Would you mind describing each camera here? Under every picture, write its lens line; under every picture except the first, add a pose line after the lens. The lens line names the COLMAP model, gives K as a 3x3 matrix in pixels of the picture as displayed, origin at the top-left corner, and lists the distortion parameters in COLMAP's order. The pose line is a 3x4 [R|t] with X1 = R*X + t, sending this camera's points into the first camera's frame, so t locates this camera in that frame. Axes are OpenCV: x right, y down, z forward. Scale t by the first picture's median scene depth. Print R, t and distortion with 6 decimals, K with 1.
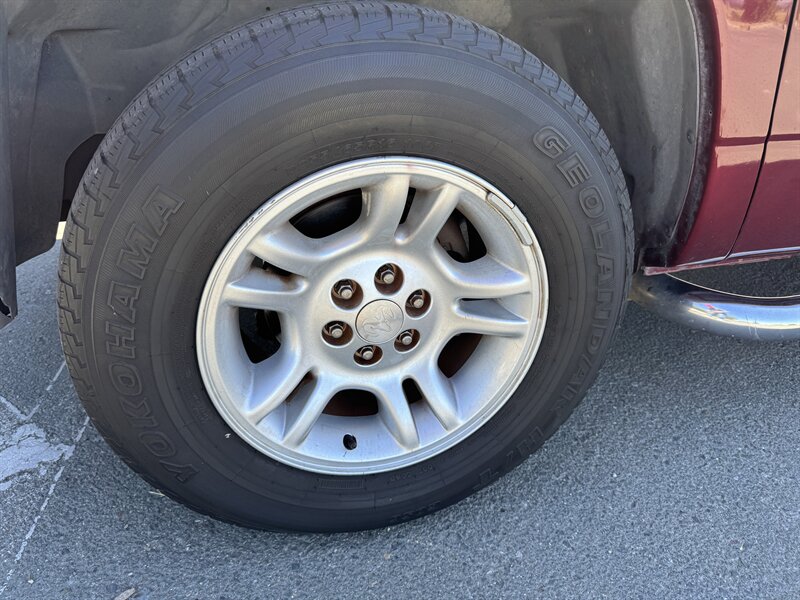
lens RADIAL K [[556.2, 0, 400.1], [0, 556.2, 305.8], [0, 0, 1]] dist [0.020942, -0.018278]
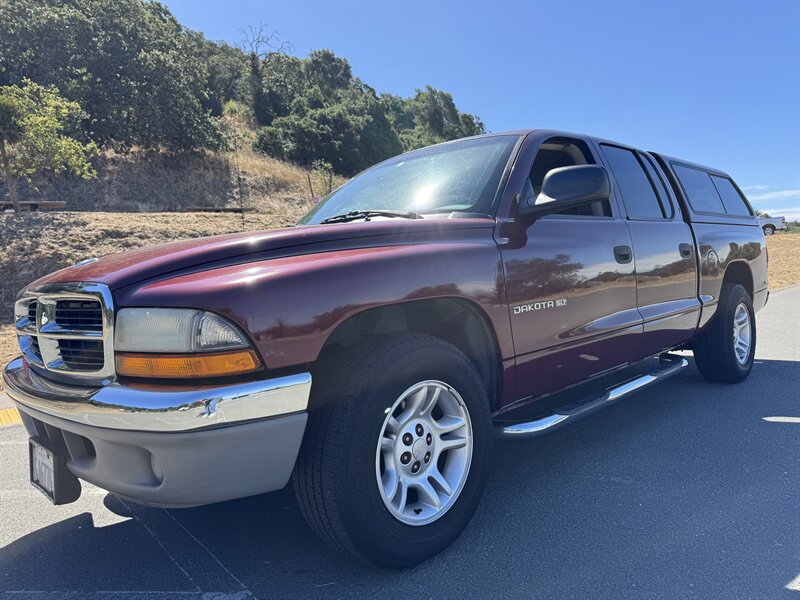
lens RADIAL K [[556.2, 0, 401.3], [0, 556.2, 297.9], [0, 0, 1]] dist [0.020942, -0.018278]
pose [[0.862901, -0.089869, 0.497319, -1.251621], [0.302220, 0.880476, -0.365275, 0.310158], [-0.405050, 0.465495, 0.786923, -1.177739]]
